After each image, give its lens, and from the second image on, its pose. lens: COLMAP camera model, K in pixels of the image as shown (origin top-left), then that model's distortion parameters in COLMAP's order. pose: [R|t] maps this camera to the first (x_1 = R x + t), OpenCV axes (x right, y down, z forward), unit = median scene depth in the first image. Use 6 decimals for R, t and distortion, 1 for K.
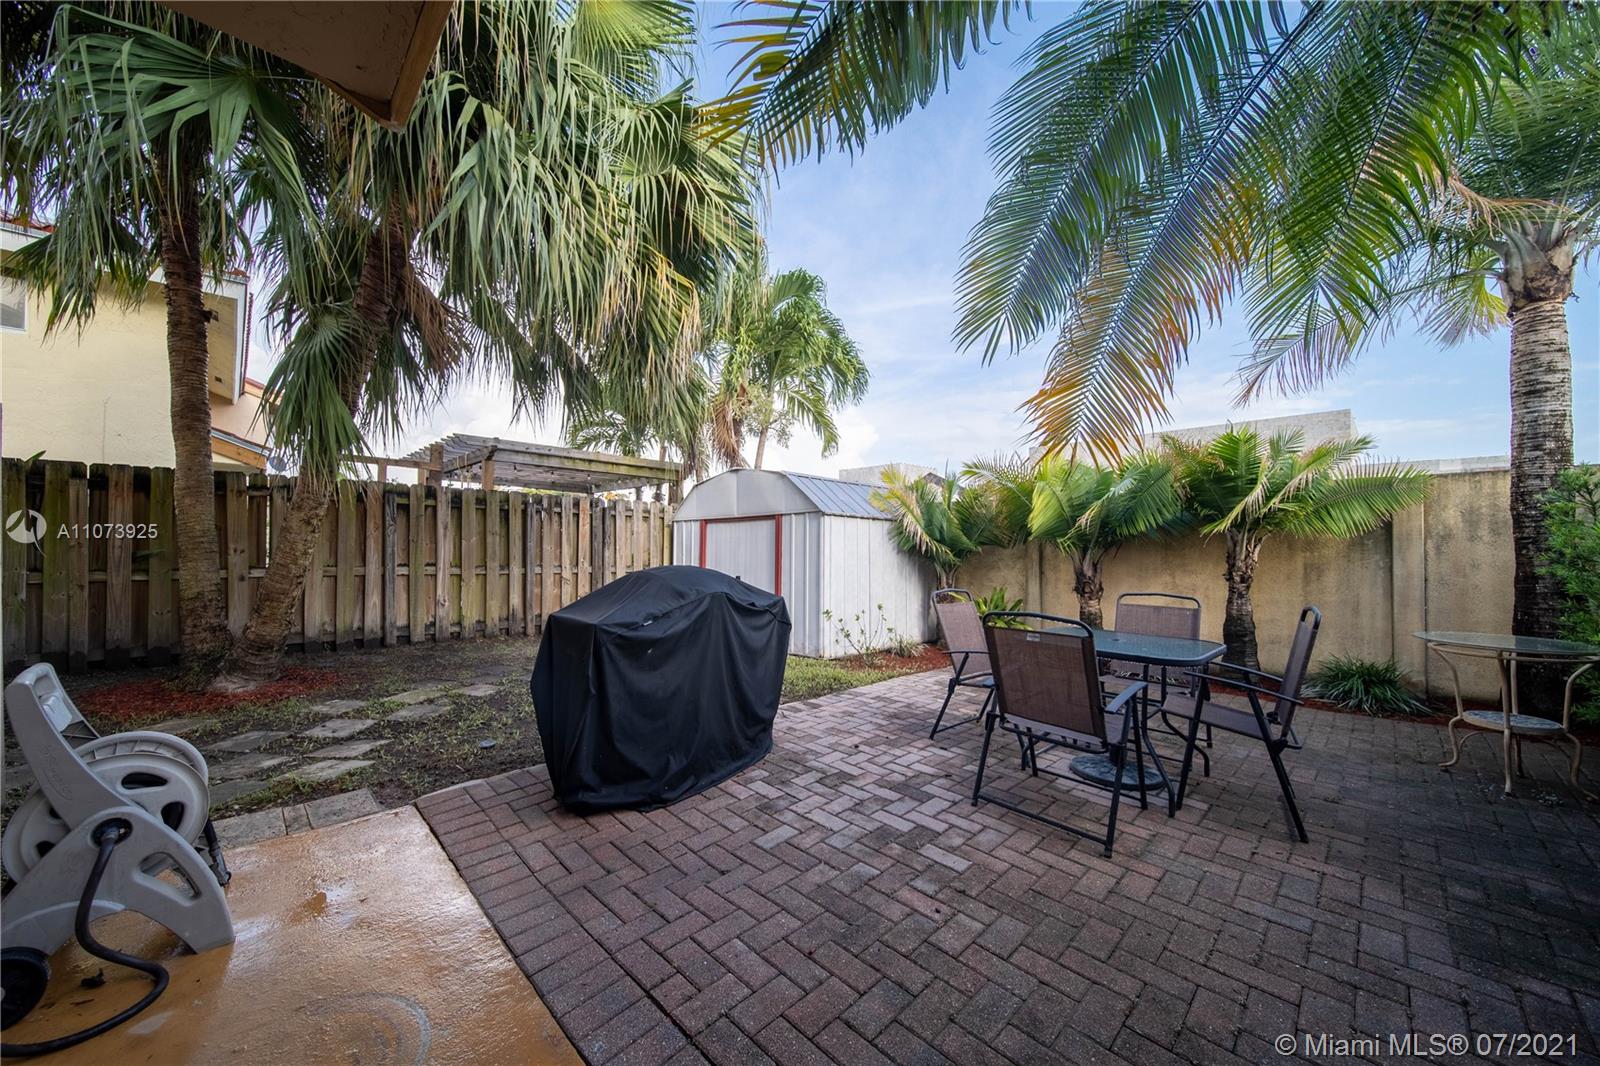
lens RADIAL K [[564.6, 0, 796.9], [0, 564.6, 537.2], [0, 0, 1]] dist [-0.001436, -0.000030]
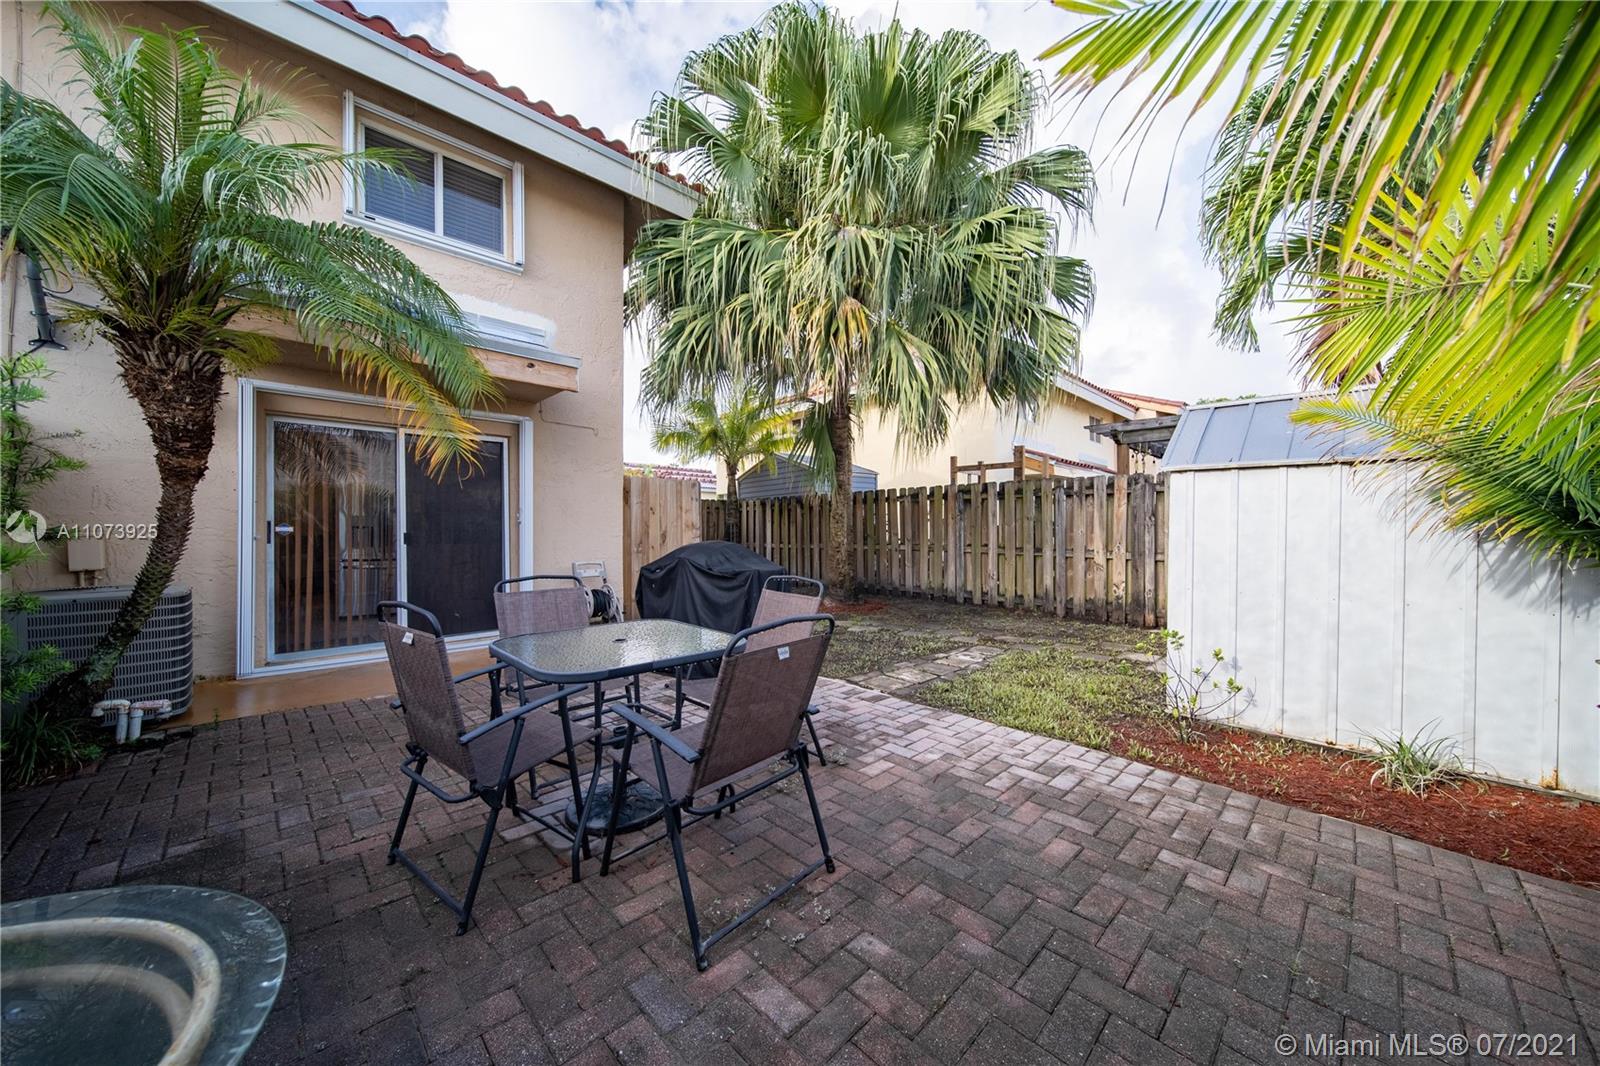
lens RADIAL K [[564.6, 0, 798.4], [0, 564.6, 537.6], [0, 0, 1]] dist [-0.001436, -0.000030]
pose [[0.020342, 0.003918, -0.999785, 0.881747], [0.020866, 0.999773, 0.004342, 0.025027], [0.999575, -0.020950, 0.020256, 0.803335]]
